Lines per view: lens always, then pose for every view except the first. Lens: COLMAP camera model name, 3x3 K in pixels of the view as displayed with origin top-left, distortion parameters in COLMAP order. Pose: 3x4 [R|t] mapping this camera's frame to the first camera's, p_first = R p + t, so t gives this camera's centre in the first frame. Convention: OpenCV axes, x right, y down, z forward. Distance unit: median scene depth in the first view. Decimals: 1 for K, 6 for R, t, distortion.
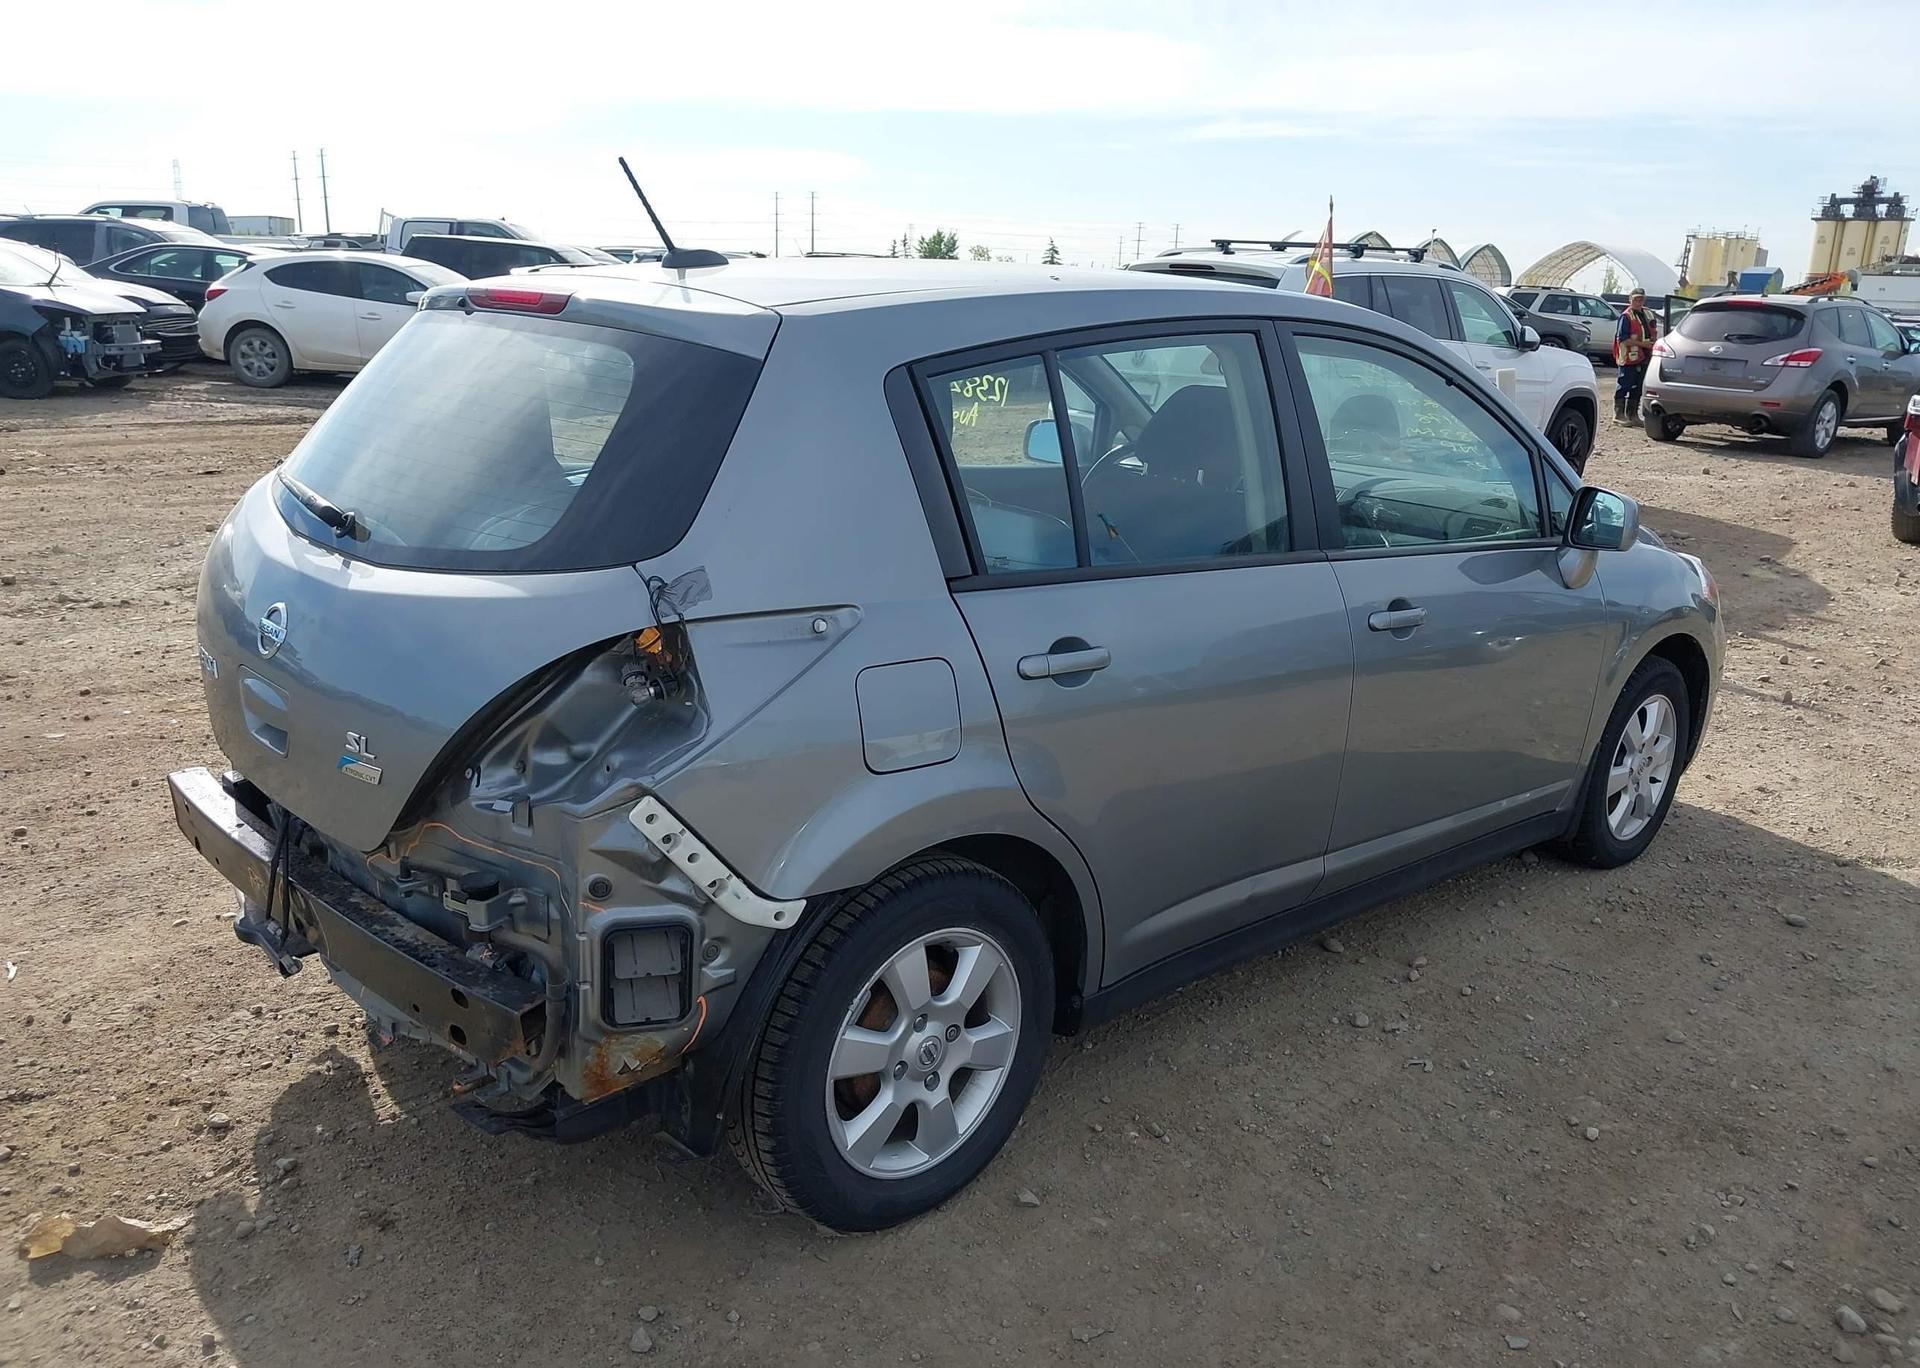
lens RADIAL K [[1508.5, 0, 968.9], [0, 1508.5, 697.2], [0, 0, 1]] dist [0.032165, -0.047955]
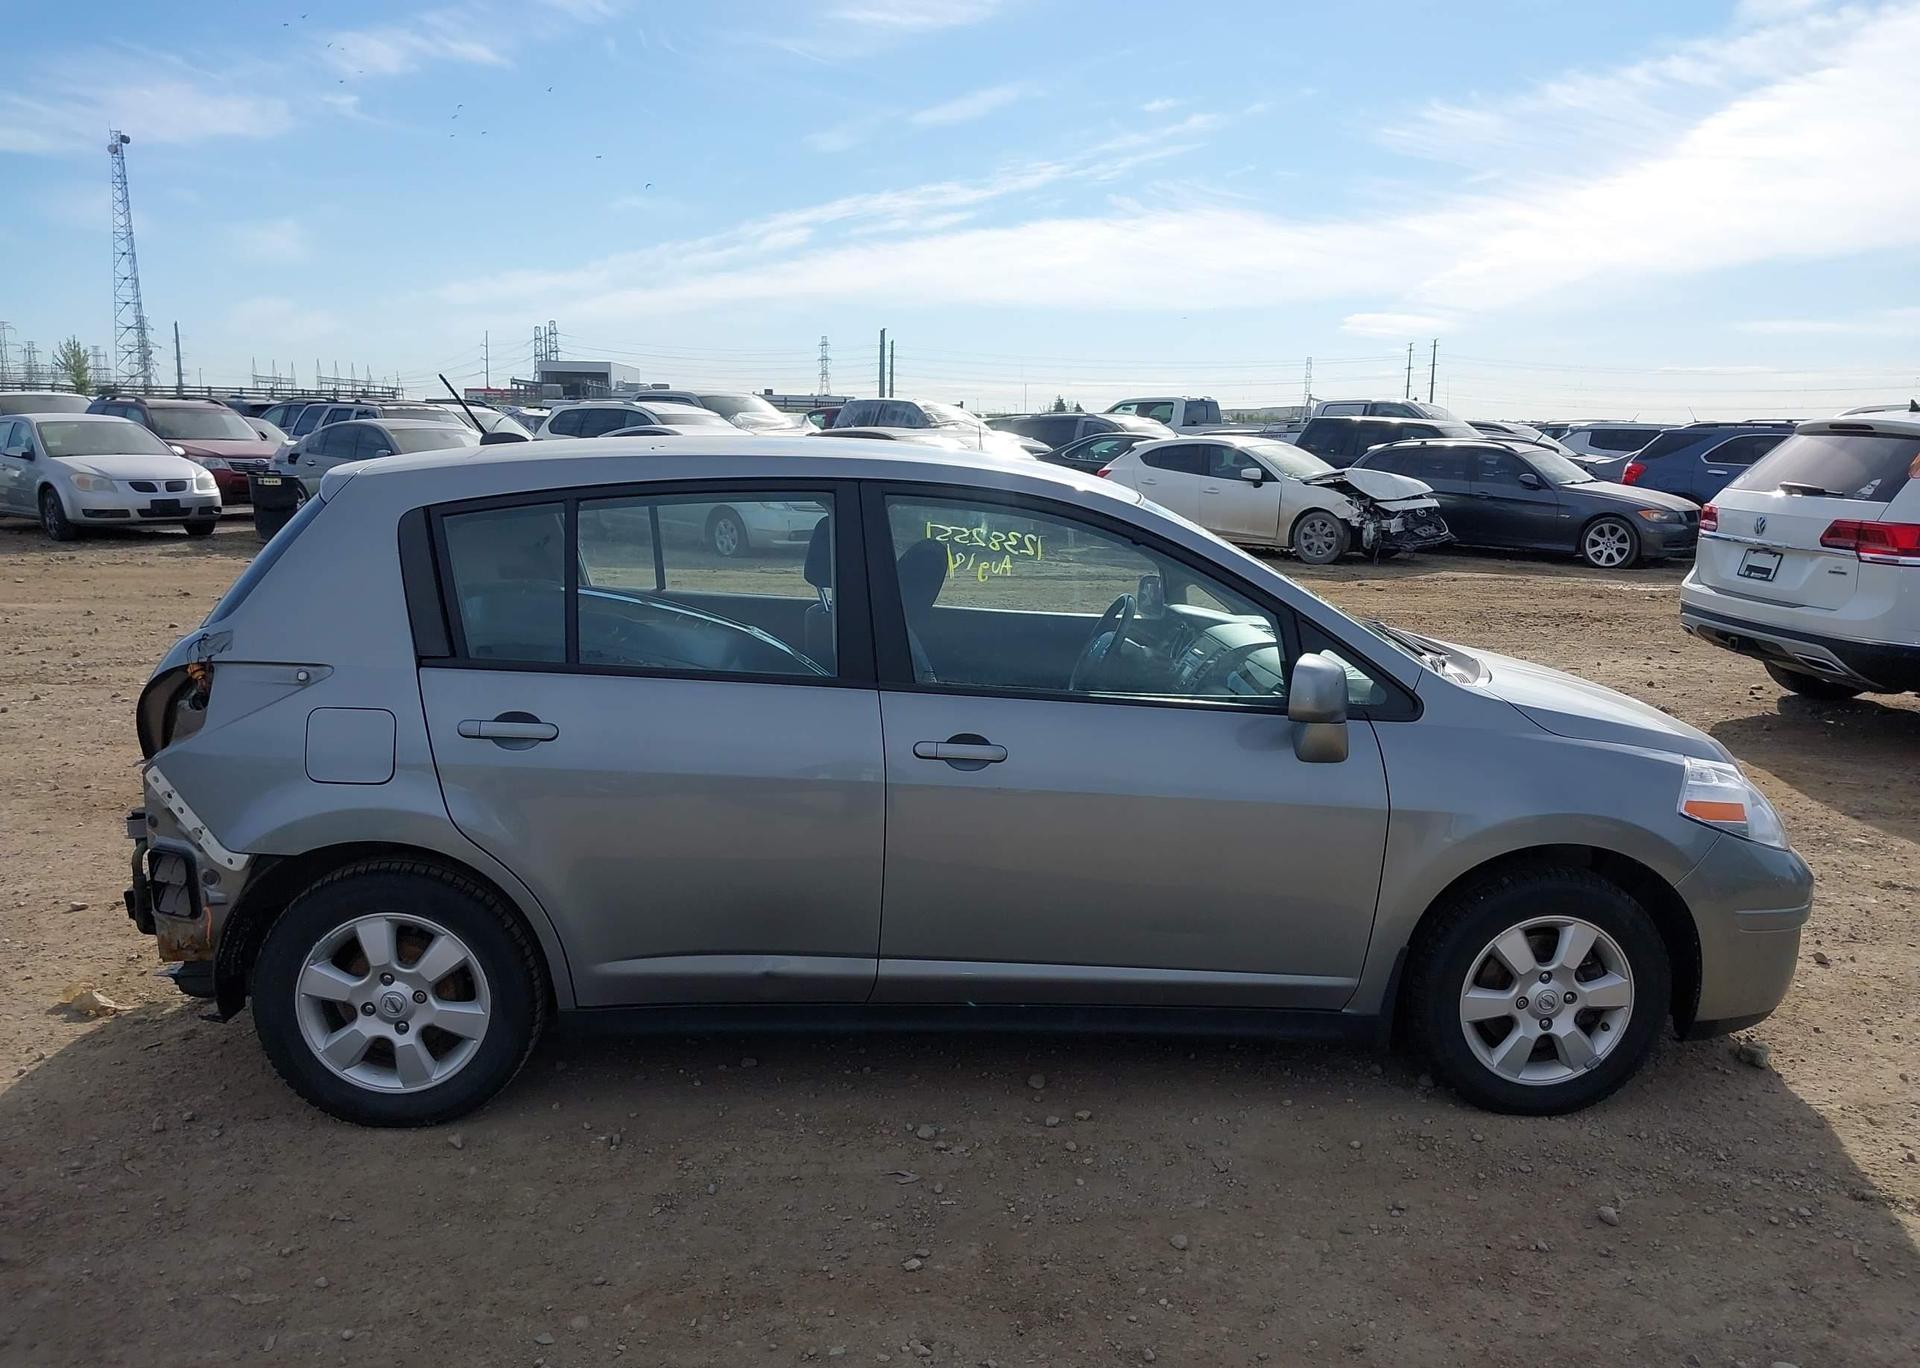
lens RADIAL K [[1508.5, 0, 963.9], [0, 1508.5, 696.1], [0, 0, 1]] dist [0.032165, -0.047955]
pose [[0.774154, 0.083393, -0.627481, 1.058179], [-0.153398, 0.986452, -0.058154, -0.032722], [0.614130, 0.141274, 0.776458, 0.188543]]
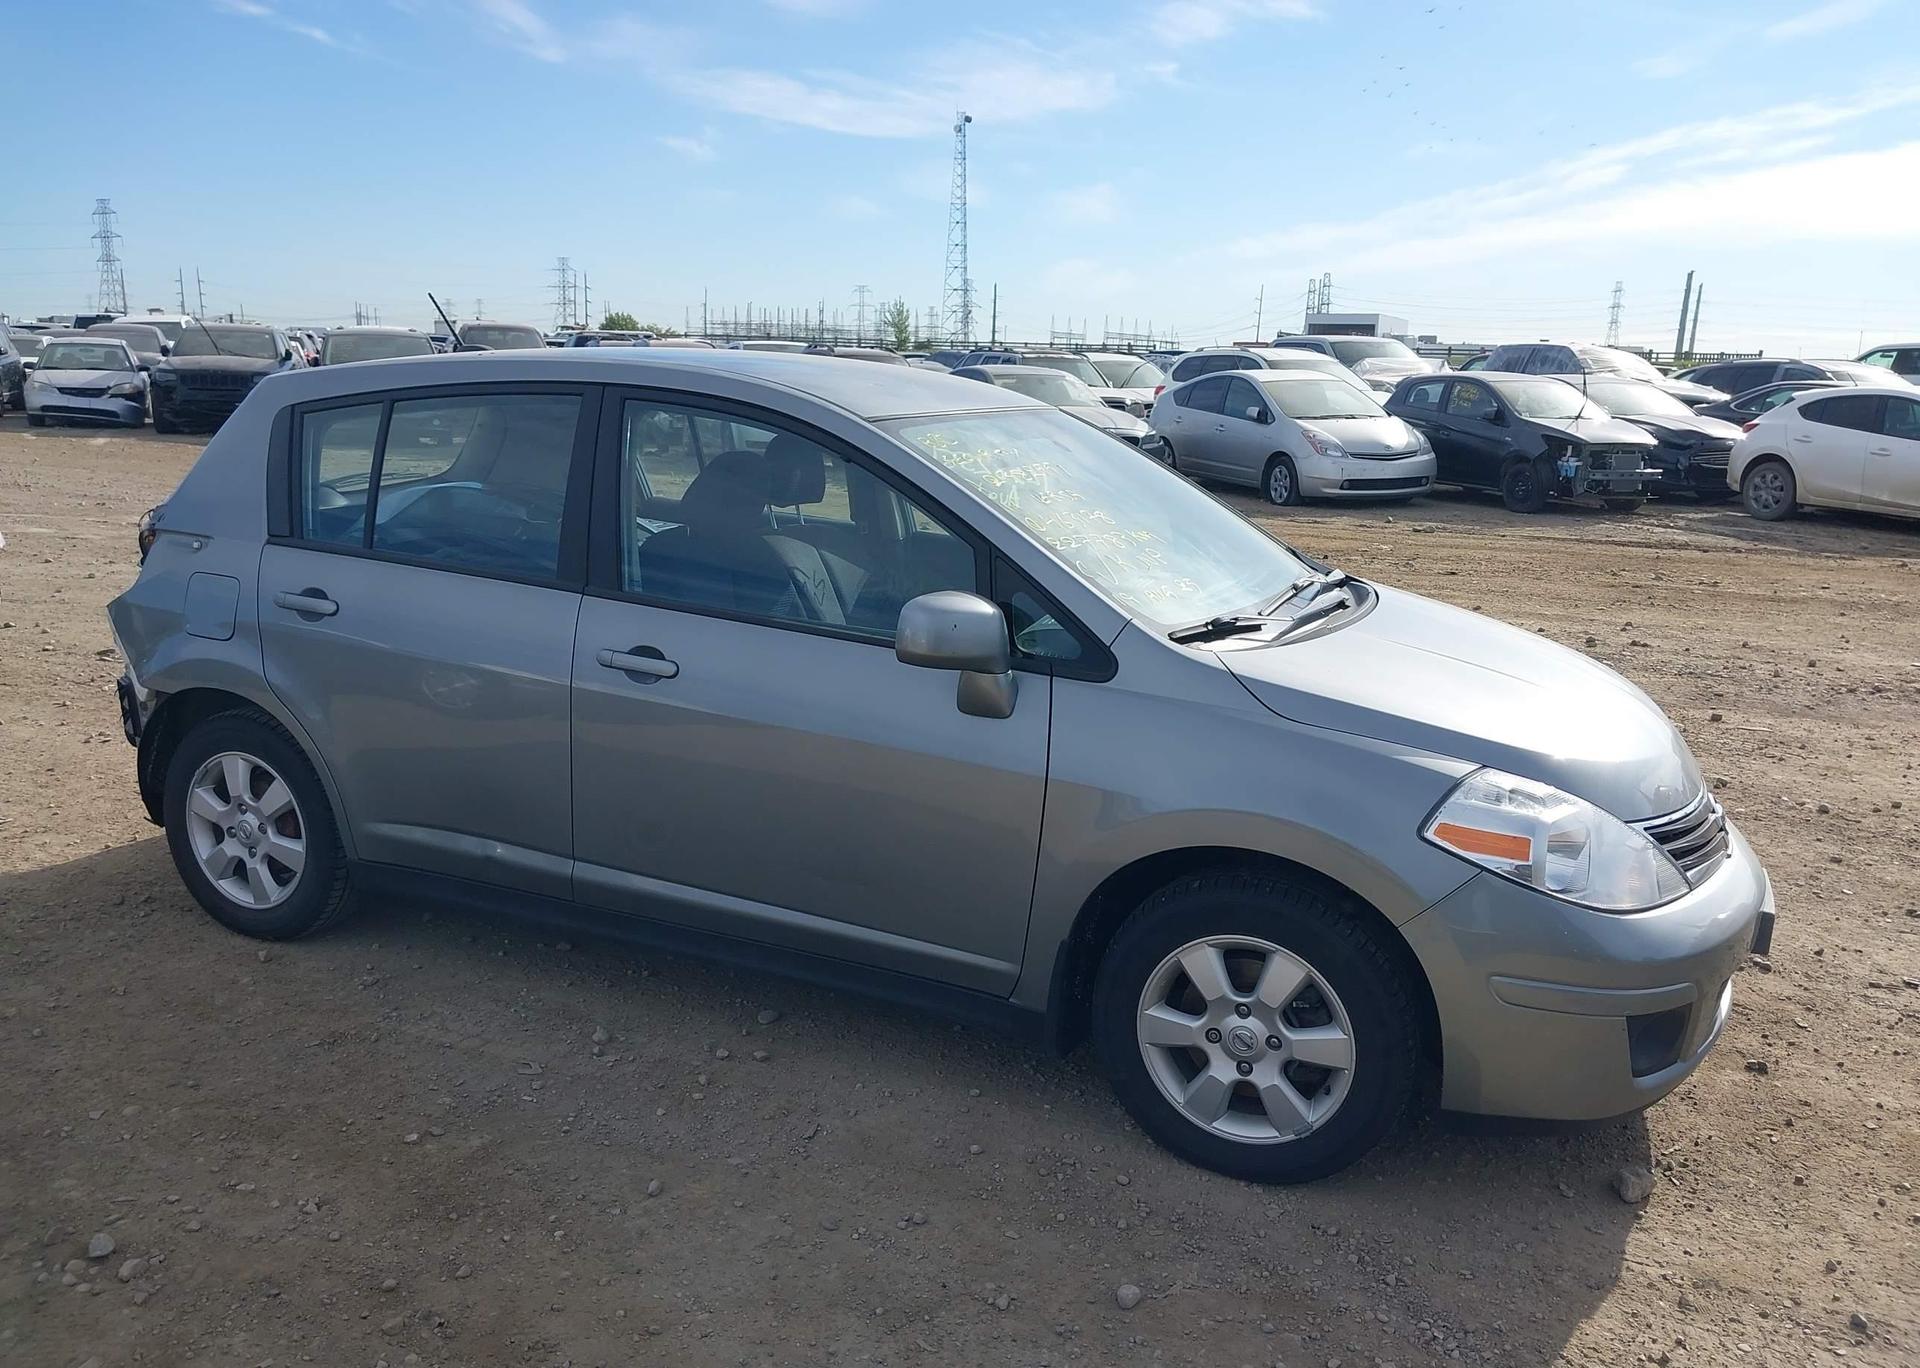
lens RADIAL K [[1508.5, 0, 959.8], [0, 1508.5, 690.1], [0, 0, 1]] dist [0.032165, -0.047955]
pose [[0.383969, 0.163100, -0.908827, 1.481399], [-0.251958, 0.965429, 0.066808, -0.178668], [0.888304, 0.203334, 0.411789, 0.859956]]
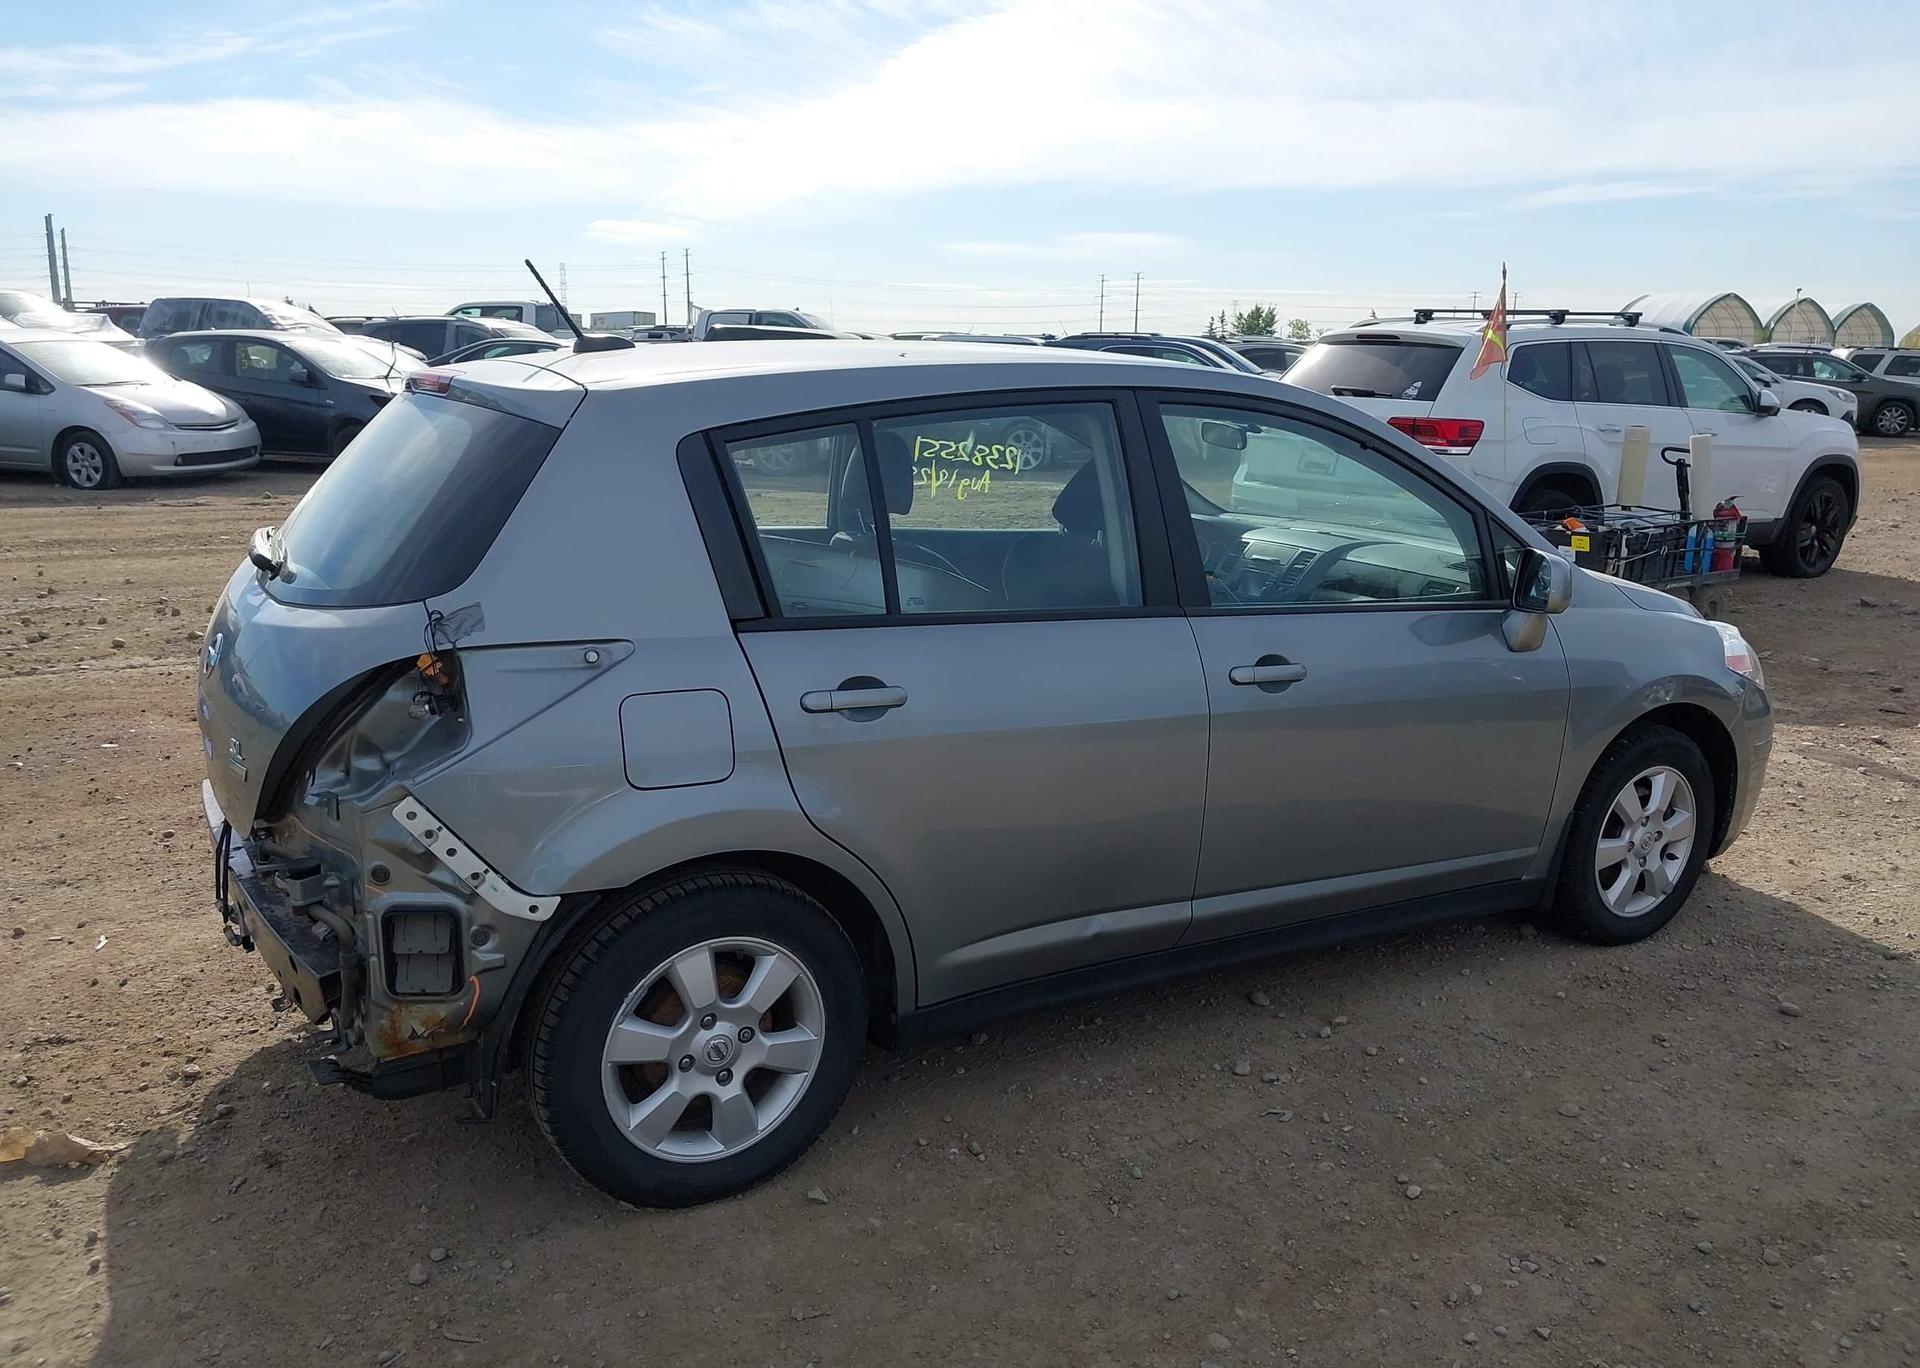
lens RADIAL K [[1508.5, 0, 969.0], [0, 1508.5, 692.6], [0, 0, 1]] dist [0.032165, -0.047955]
pose [[0.978112, 0.024006, -0.206691, 0.329061], [-0.034576, 0.998264, -0.047683, 0.018957], [0.205188, 0.053786, 0.977244, -0.049147]]
